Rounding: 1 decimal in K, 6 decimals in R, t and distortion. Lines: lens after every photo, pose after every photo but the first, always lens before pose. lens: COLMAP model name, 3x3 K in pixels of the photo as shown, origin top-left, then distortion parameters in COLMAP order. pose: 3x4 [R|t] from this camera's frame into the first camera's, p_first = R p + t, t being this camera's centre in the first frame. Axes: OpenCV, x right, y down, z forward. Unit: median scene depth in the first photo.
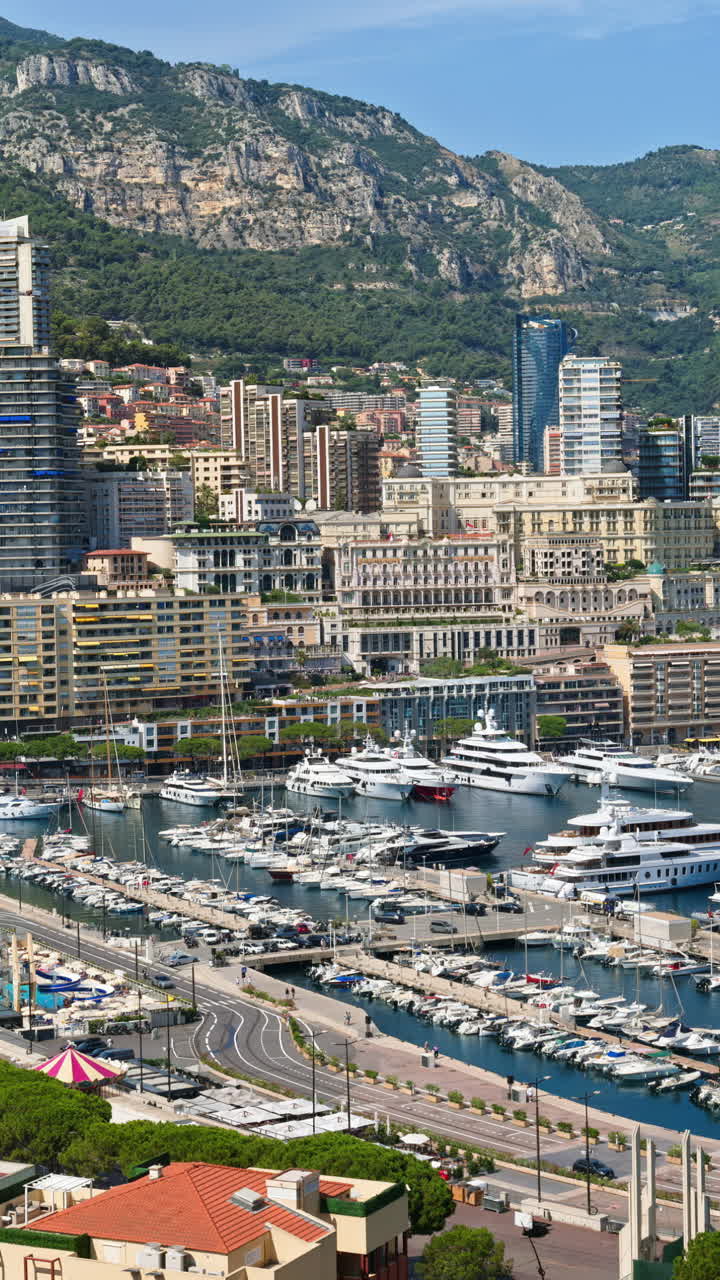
lens RADIAL K [[2511.2, 0, 360.0], [0, 2511.2, 640.0], [0, 0, 1]] dist [-0.009088, 0.061342]
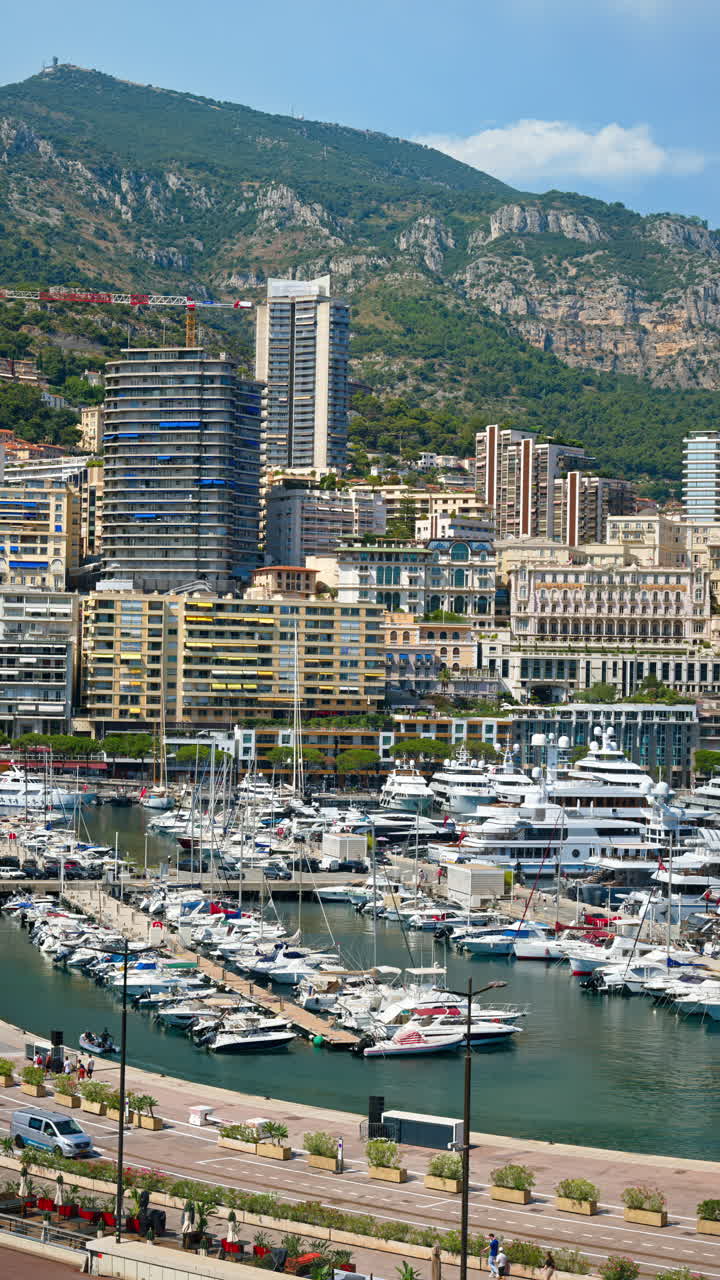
lens RADIAL K [[2384.3, 0, 360.0], [0, 2384.3, 640.0], [0, 0, 1]] dist [-0.003810, -0.070059]
pose [[0.977054, 0.035932, -0.209941, 0.120478], [-0.049159, 0.997098, -0.058128, 0.042697], [0.207243, 0.067115, 0.975985, 0.131878]]
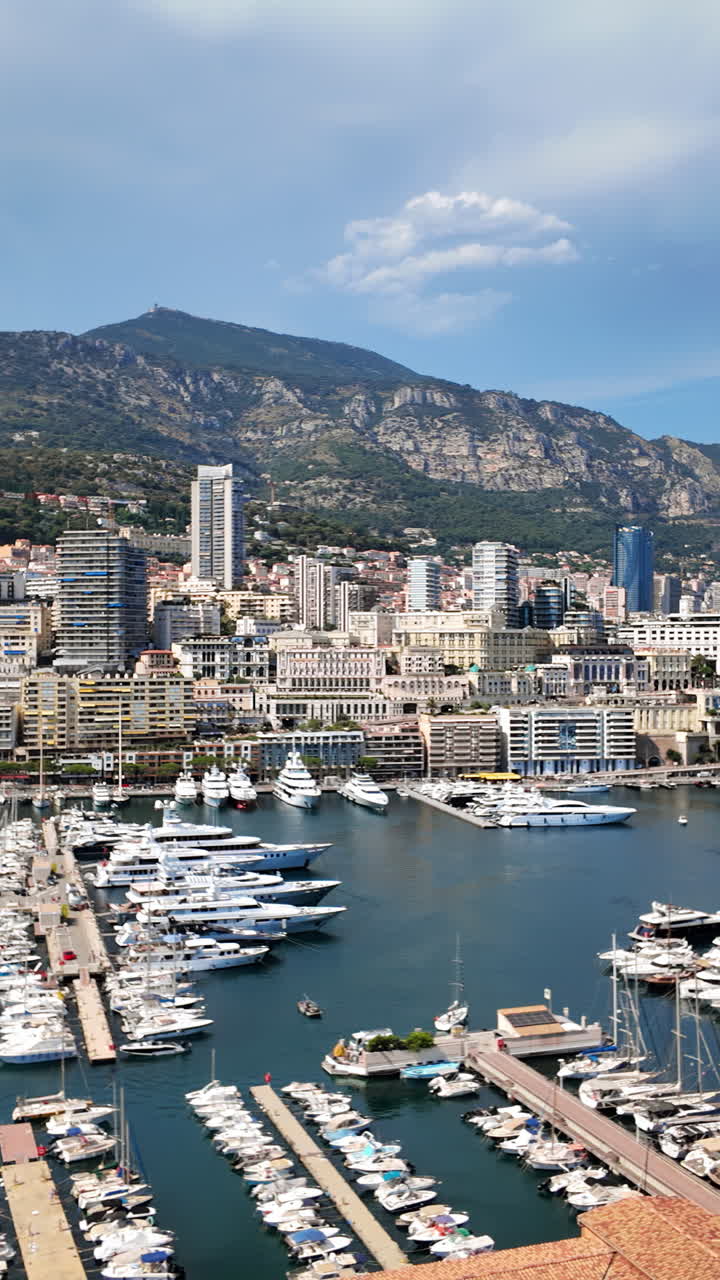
lens RADIAL K [[1329.6, 0, 360.0], [0, 1329.6, 640.0], [0, 0, 1]] dist [0.150947, -0.248590]
pose [[0.978066, 0.019623, -0.207370, 0.229047], [-0.029065, 0.998670, -0.042586, -0.008241], [0.206259, 0.047679, 0.977335, 0.136084]]
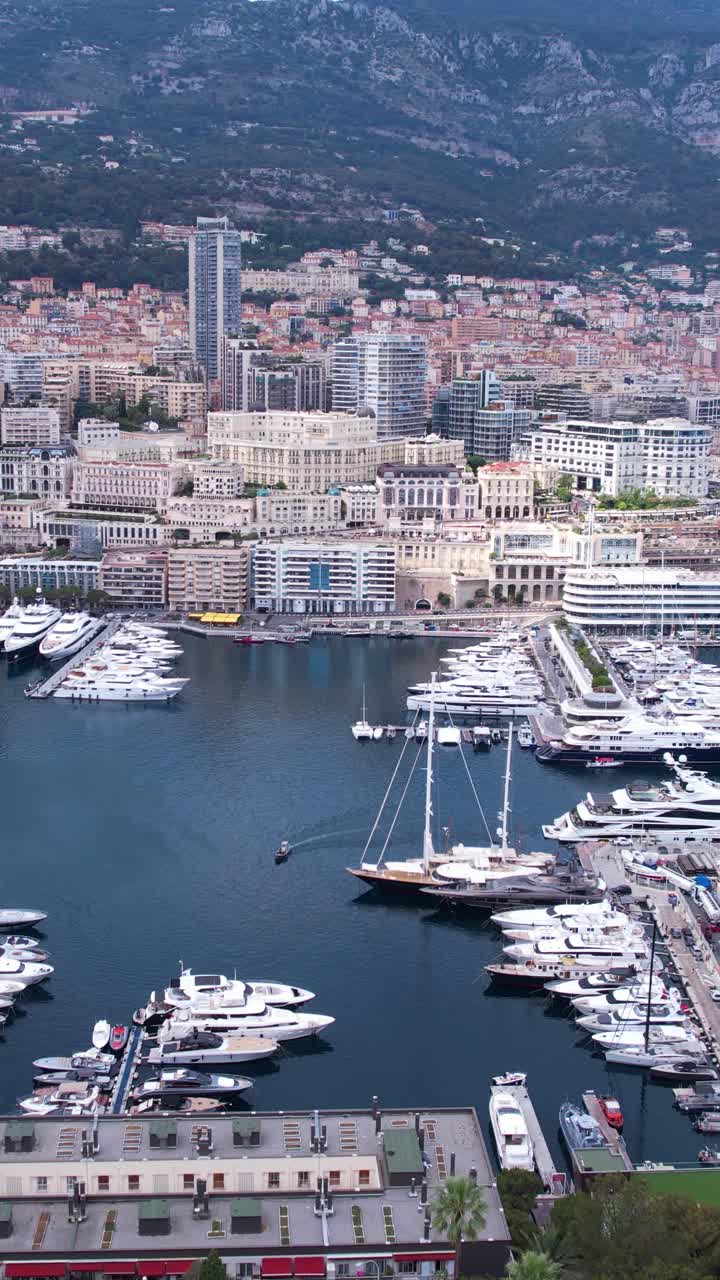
lens RADIAL K [[1482.2, 0, 326.3], [0, 1482.2, 640.7], [0, 0, 1]] dist [-0.047520, -0.013842]
pose [[0.876597, 0.132341, -0.462670, 0.598480], [-0.051714, 0.981780, 0.182846, -0.110070], [0.478438, -0.136356, 0.867470, 0.220247]]
